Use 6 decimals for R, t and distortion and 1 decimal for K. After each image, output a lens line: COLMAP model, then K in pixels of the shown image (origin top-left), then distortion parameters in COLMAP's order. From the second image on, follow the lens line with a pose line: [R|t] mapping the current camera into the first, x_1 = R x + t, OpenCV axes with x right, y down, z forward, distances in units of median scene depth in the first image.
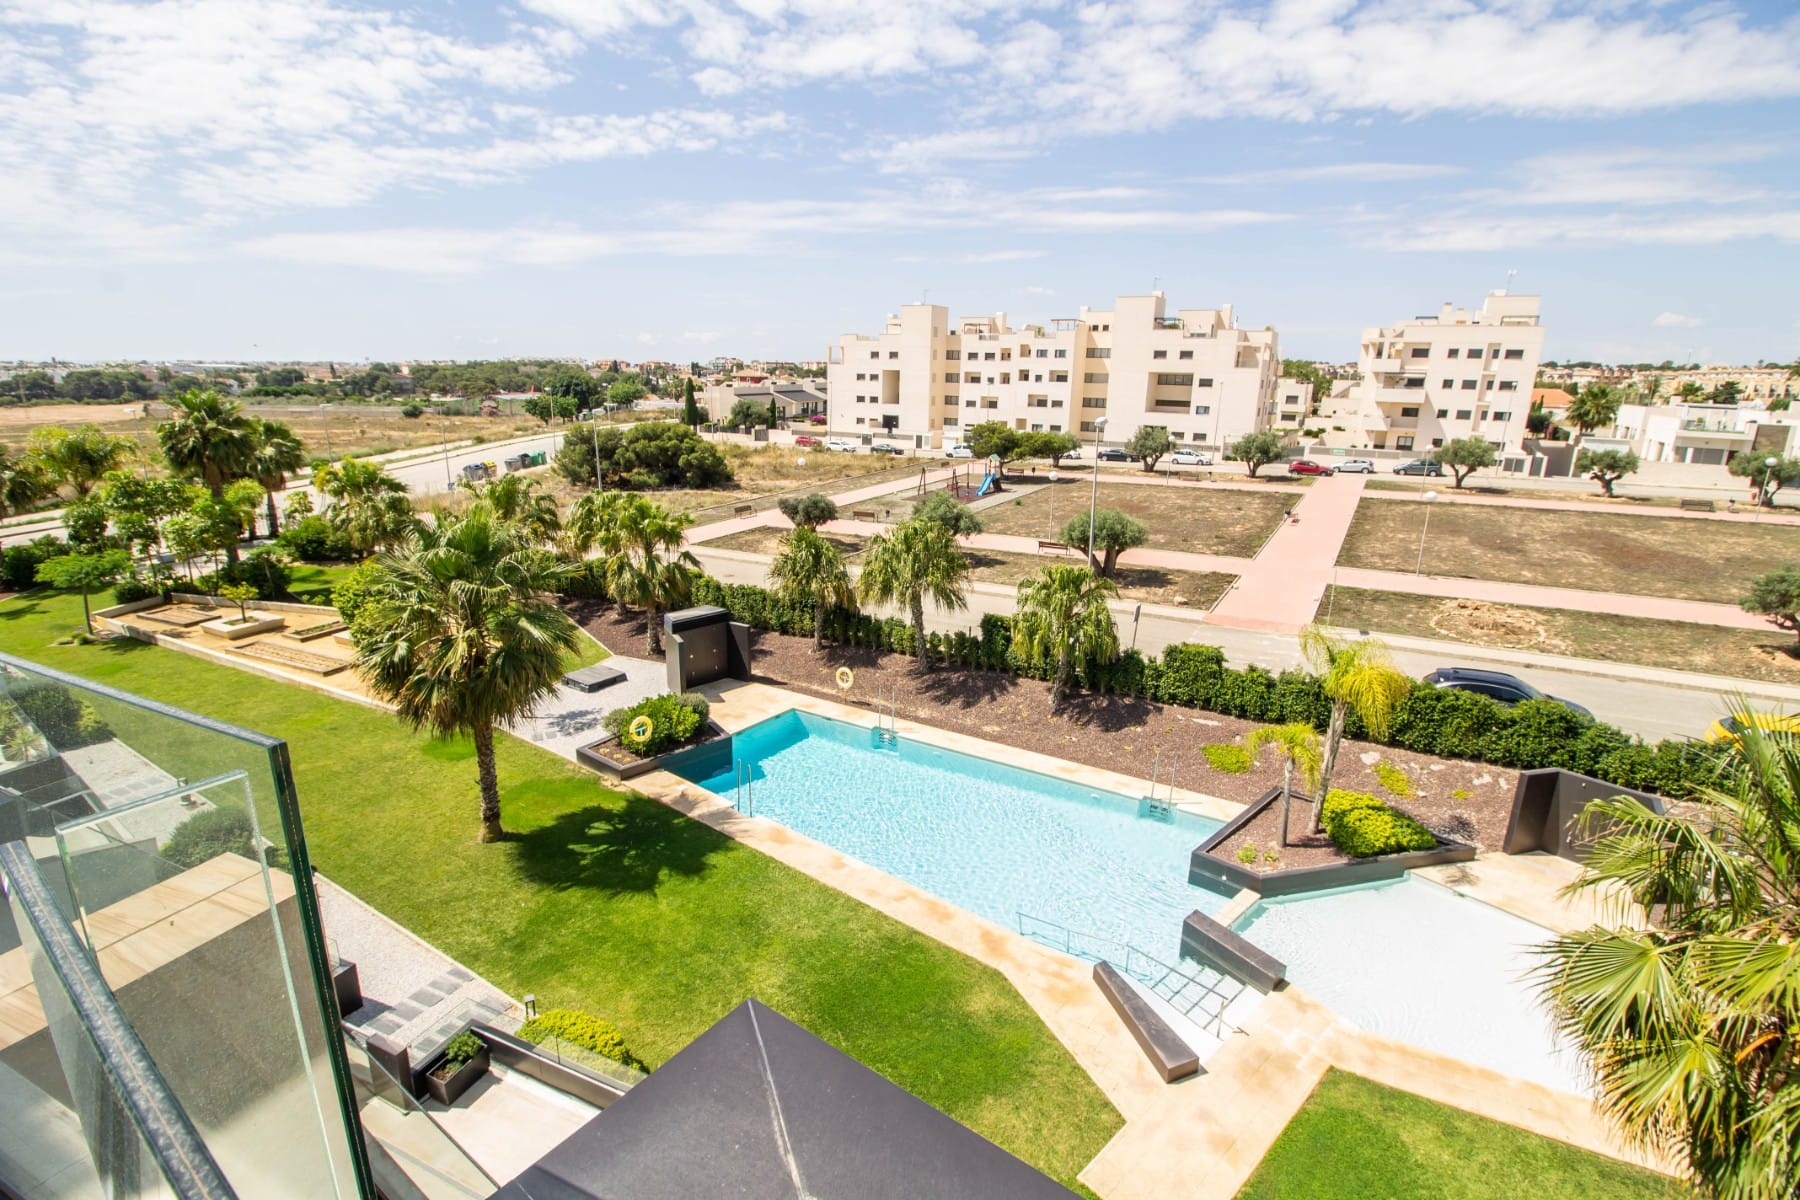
lens RADIAL K [[833.6, 0, 902.8], [0, 833.6, 601.9], [0, 0, 1]] dist [-0.004630, -0.008544]
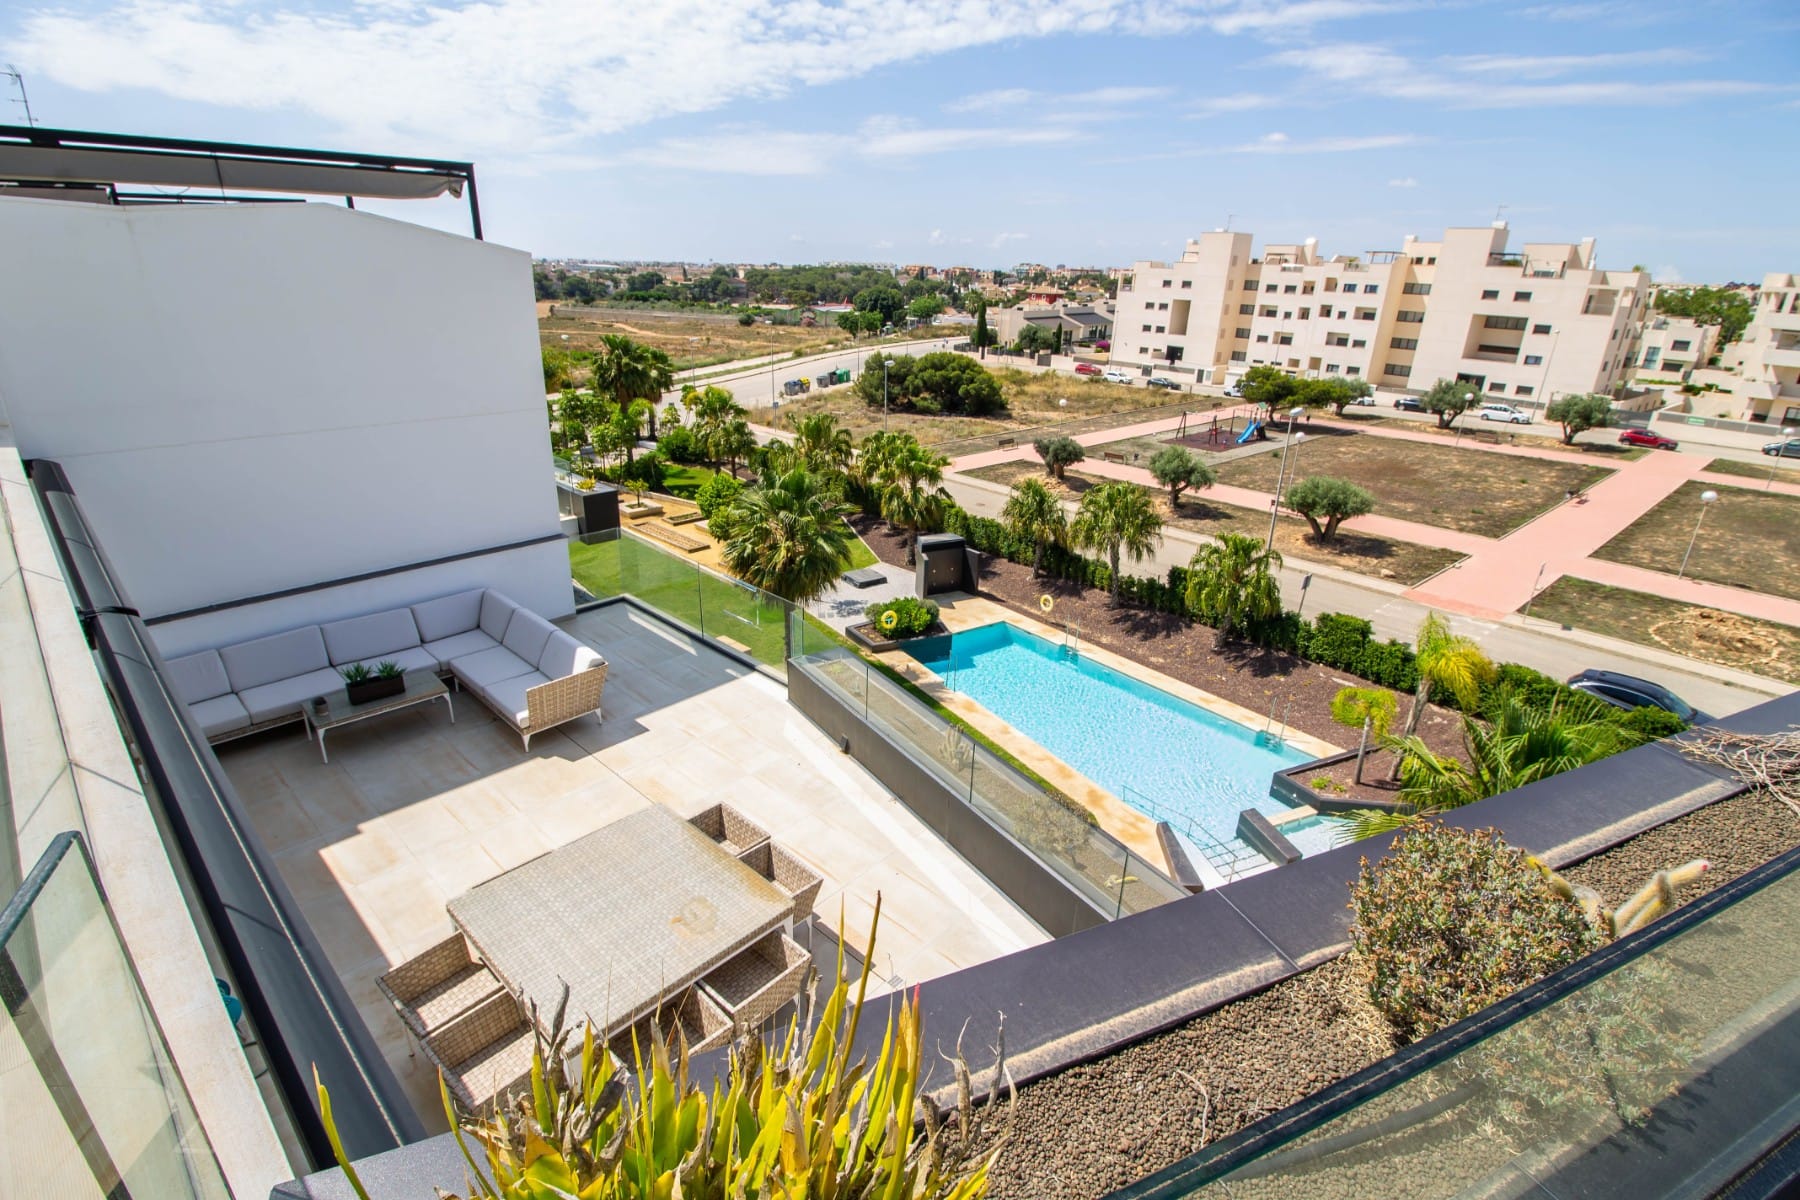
lens RADIAL K [[882.0, 0, 906.0], [0, 882.0, 607.2], [0, 0, 1]] dist [-0.006285, -0.010549]
pose [[0.940774, 0.136886, -0.310172, 0.052084], [-0.101983, 0.986754, 0.126155, -0.017883], [0.323333, -0.087051, 0.942273, -0.119549]]
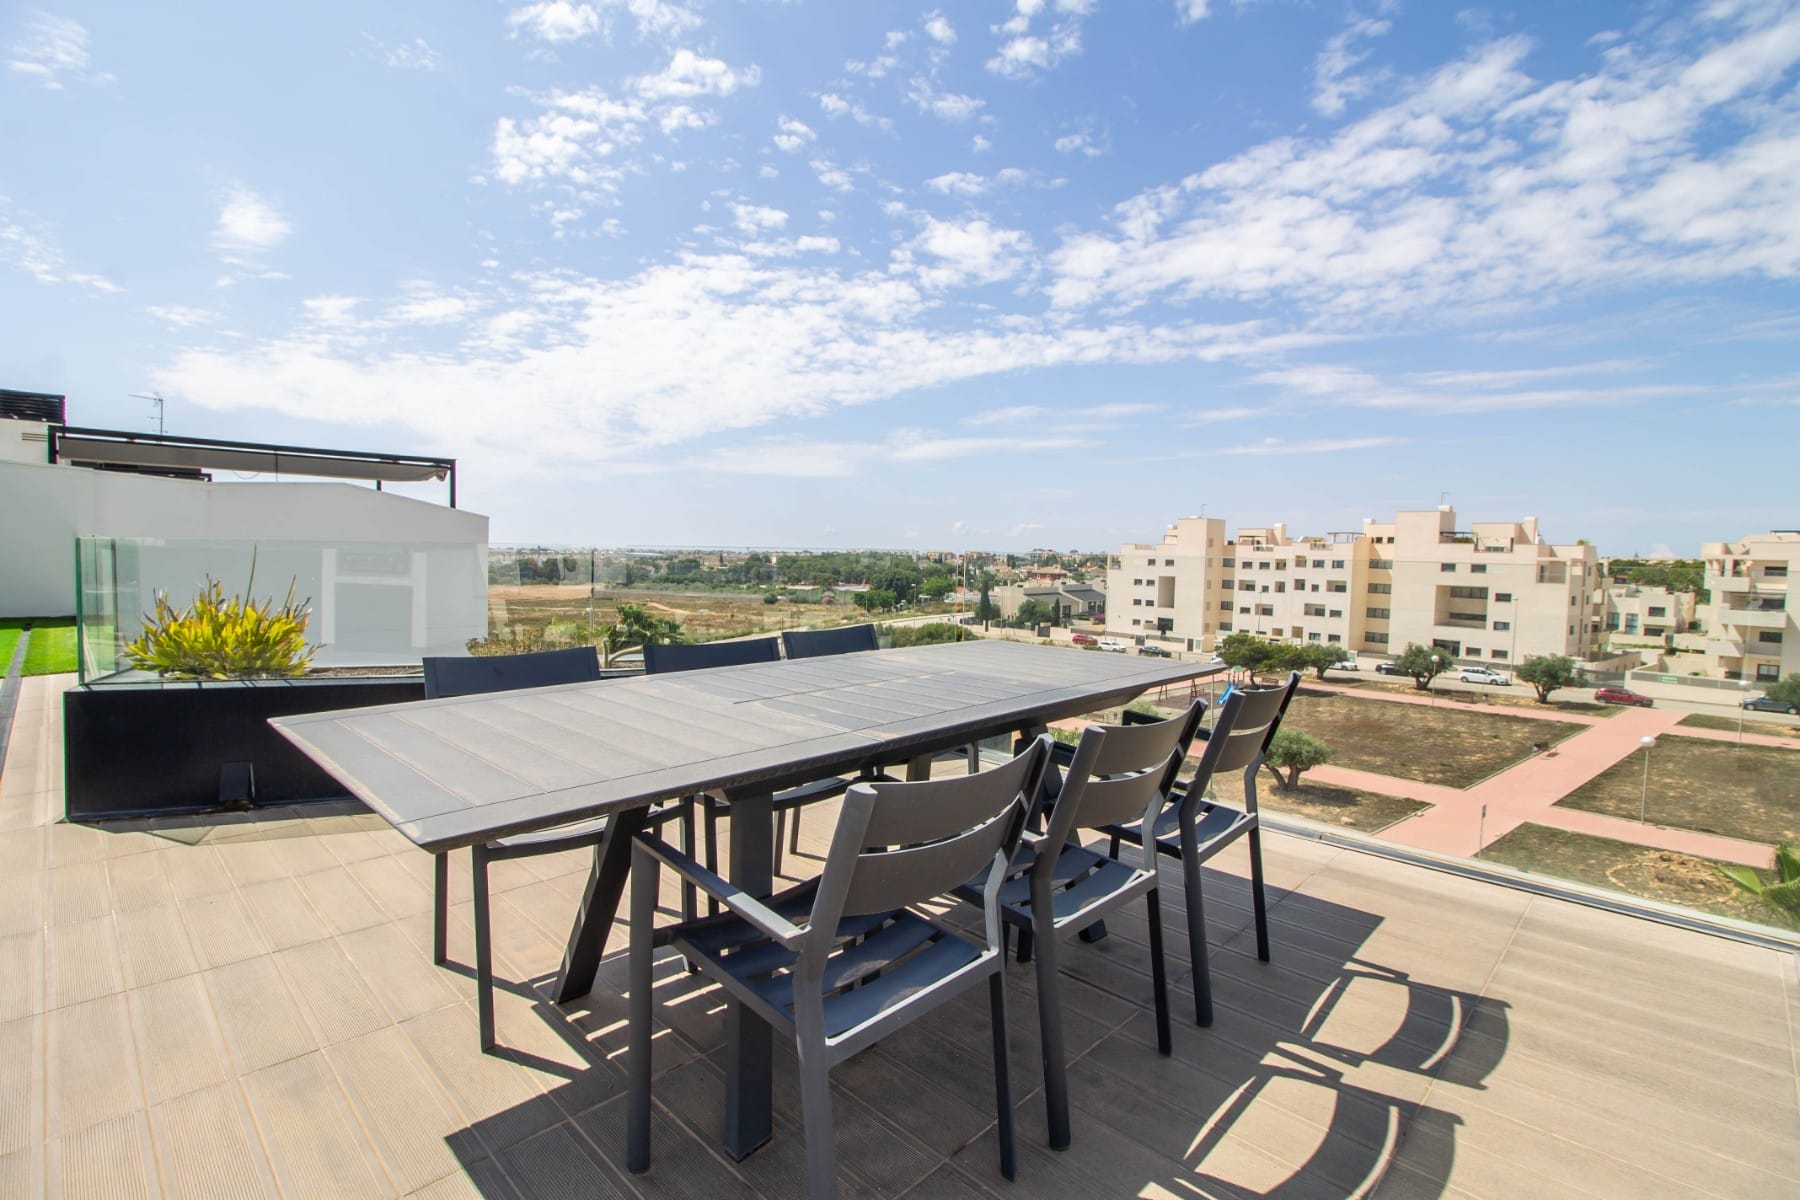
lens RADIAL K [[901.1, 0, 922.5], [0, 901.1, 565.6], [0, 0, 1]] dist [0.000909, -0.012014]
pose [[0.931849, 0.013005, -0.362613, 0.113026], [-0.101107, 0.969083, -0.225070, -0.001962], [0.348475, 0.246393, 0.904354, -0.152392]]
